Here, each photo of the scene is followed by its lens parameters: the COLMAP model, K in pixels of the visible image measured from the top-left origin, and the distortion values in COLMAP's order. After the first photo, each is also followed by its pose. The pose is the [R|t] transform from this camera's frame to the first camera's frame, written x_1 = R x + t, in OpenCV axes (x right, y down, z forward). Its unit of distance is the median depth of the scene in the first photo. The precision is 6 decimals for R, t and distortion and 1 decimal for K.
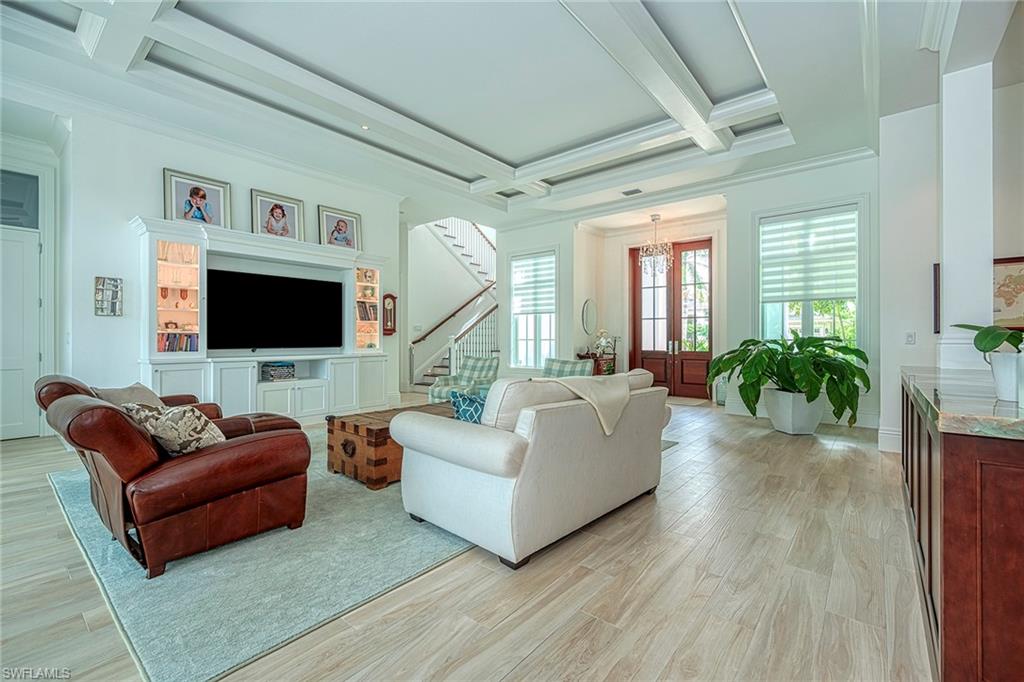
lens RADIAL K [[451.6, 0, 512.0], [0, 451.6, 341.0], [0, 0, 1]] dist [-0.000904, 0.000302]
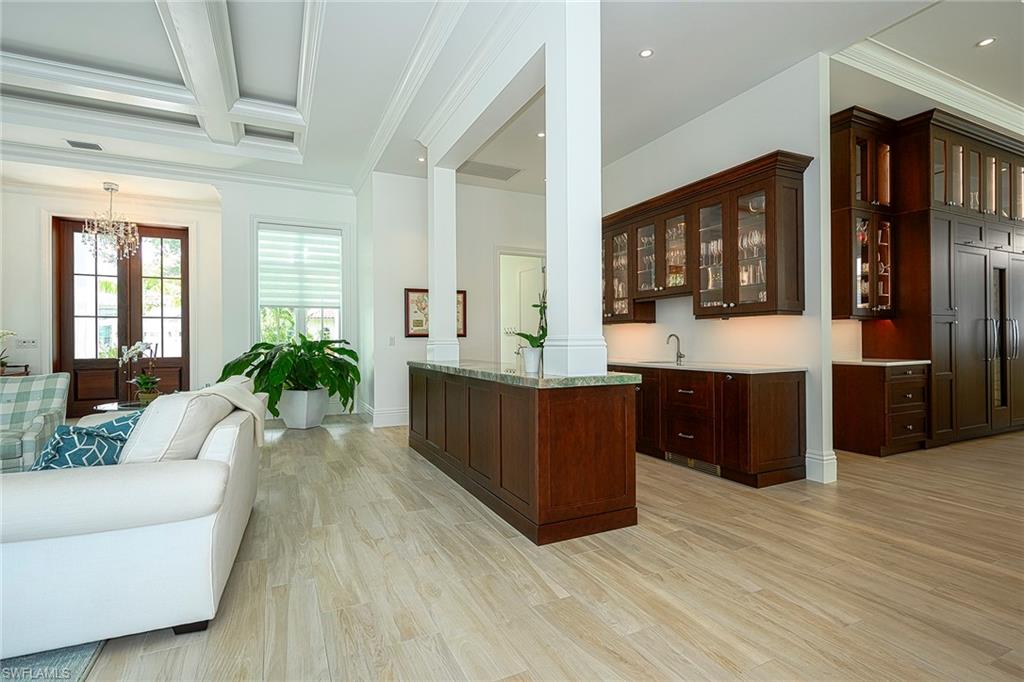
lens RADIAL K [[474.3, 0, 512.0], [0, 474.3, 341.0], [0, 0, 1]] dist [0.009023, -0.000949]
pose [[0.416467, -0.003064, 0.909146, -0.205545], [0.010895, 0.999939, -0.001621, 0.000076], [-0.909086, 0.010580, 0.416475, 0.055511]]
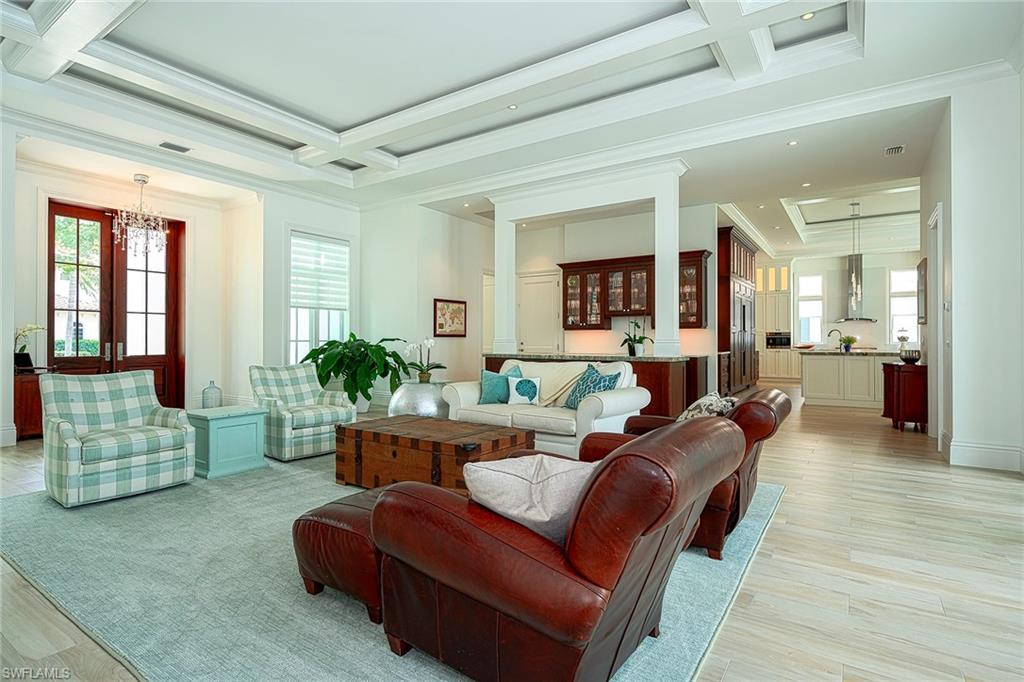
lens RADIAL K [[500.7, 0, 512.0], [0, 500.7, 341.0], [0, 0, 1]] dist [-0.000526, 0.000099]
pose [[-0.098890, -0.000397, 0.995098, -0.814347], [0.004440, 0.999990, 0.000840, -0.001060], [-0.995089, 0.004501, -0.098887, 0.669455]]
